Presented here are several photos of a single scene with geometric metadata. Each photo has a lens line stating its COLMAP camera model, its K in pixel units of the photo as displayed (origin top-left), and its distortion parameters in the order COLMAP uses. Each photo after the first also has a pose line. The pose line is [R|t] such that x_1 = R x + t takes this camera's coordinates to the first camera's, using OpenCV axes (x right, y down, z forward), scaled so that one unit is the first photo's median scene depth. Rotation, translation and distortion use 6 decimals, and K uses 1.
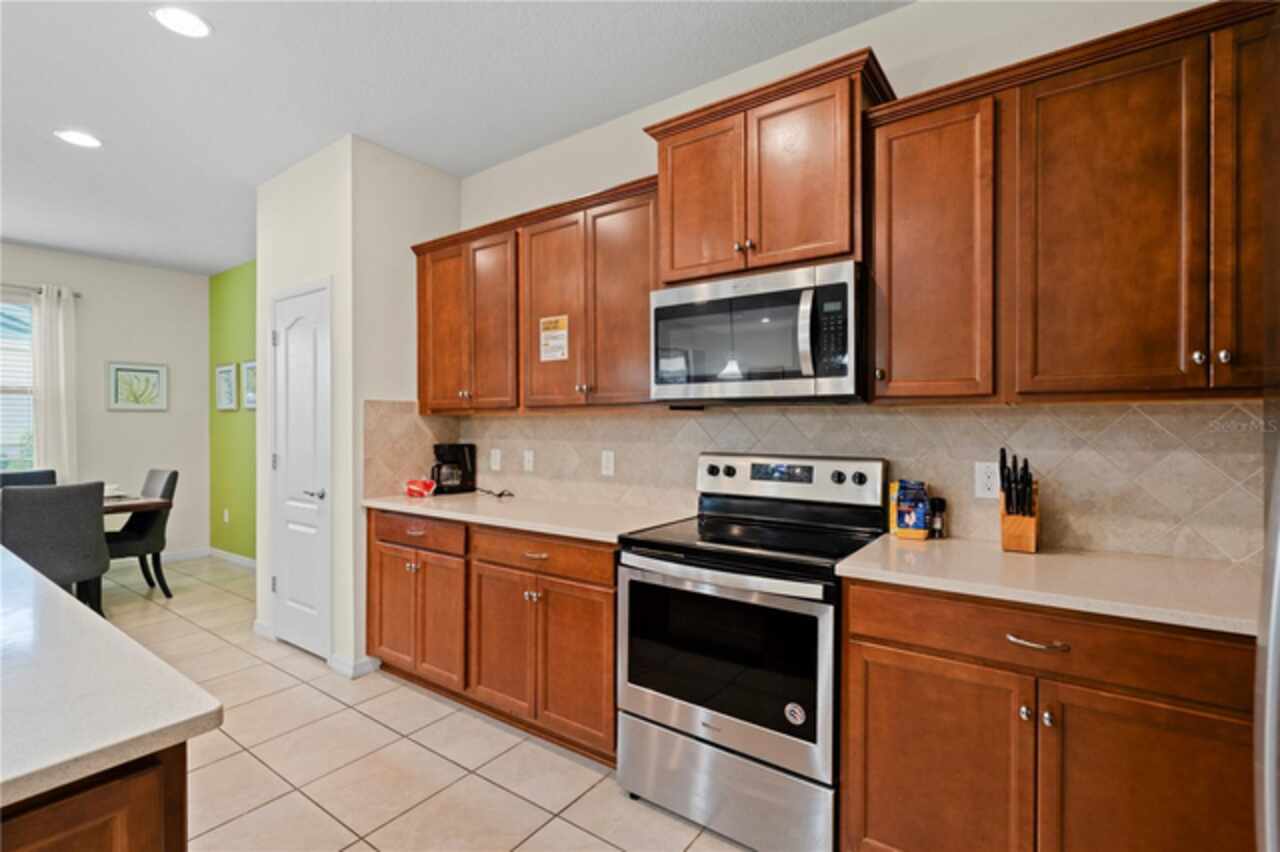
lens RADIAL K [[590.0, 0, 652.1], [0, 590.0, 426.3], [0, 0, 1]] dist [-0.004354, 0.002681]
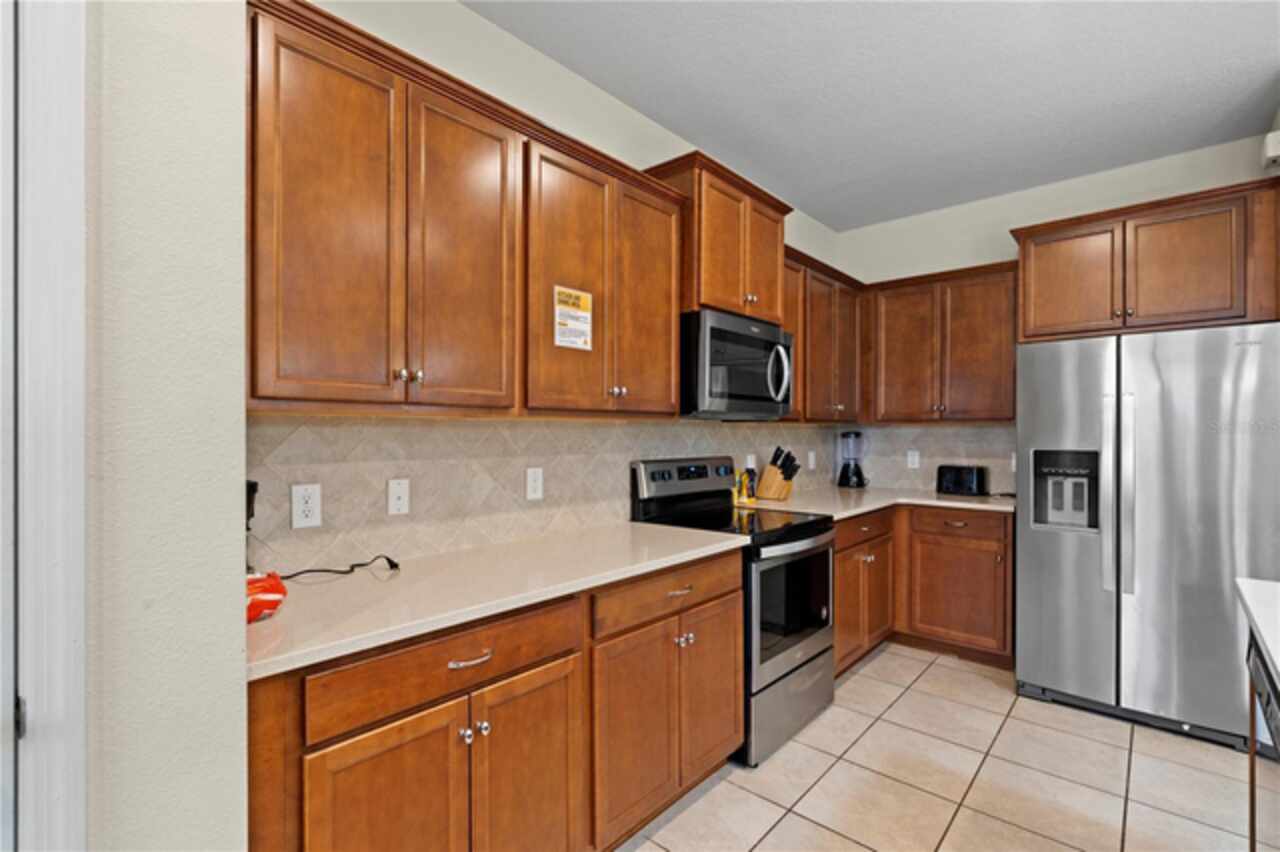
lens RADIAL K [[590.0, 0, 630.9], [0, 590.0, 433.2], [0, 0, 1]] dist [-0.004354, 0.002681]
pose [[0.120388, -0.000903, 0.992727, -1.147583], [0.002150, 0.999997, 0.000649, -0.006062], [-0.992725, 0.002056, 0.120389, 1.073184]]
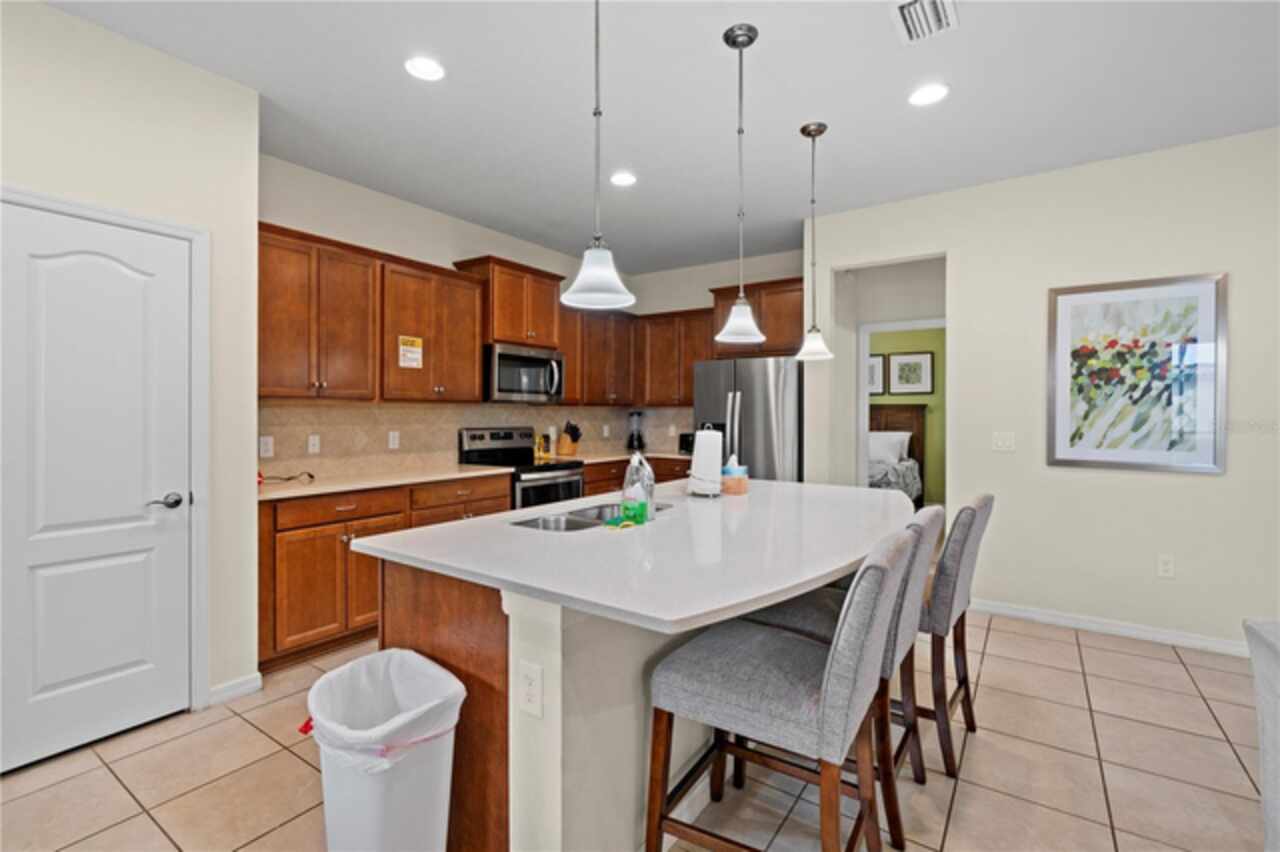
lens RADIAL K [[590.0, 0, 635.7], [0, 590.0, 413.8], [0, 0, 1]] dist [-0.004354, 0.002681]
pose [[-0.006803, 0.000187, 0.999977, -2.043401], [0.001021, 0.999999, -0.000180, 0.001291], [-0.999976, 0.001020, -0.006803, 0.595610]]
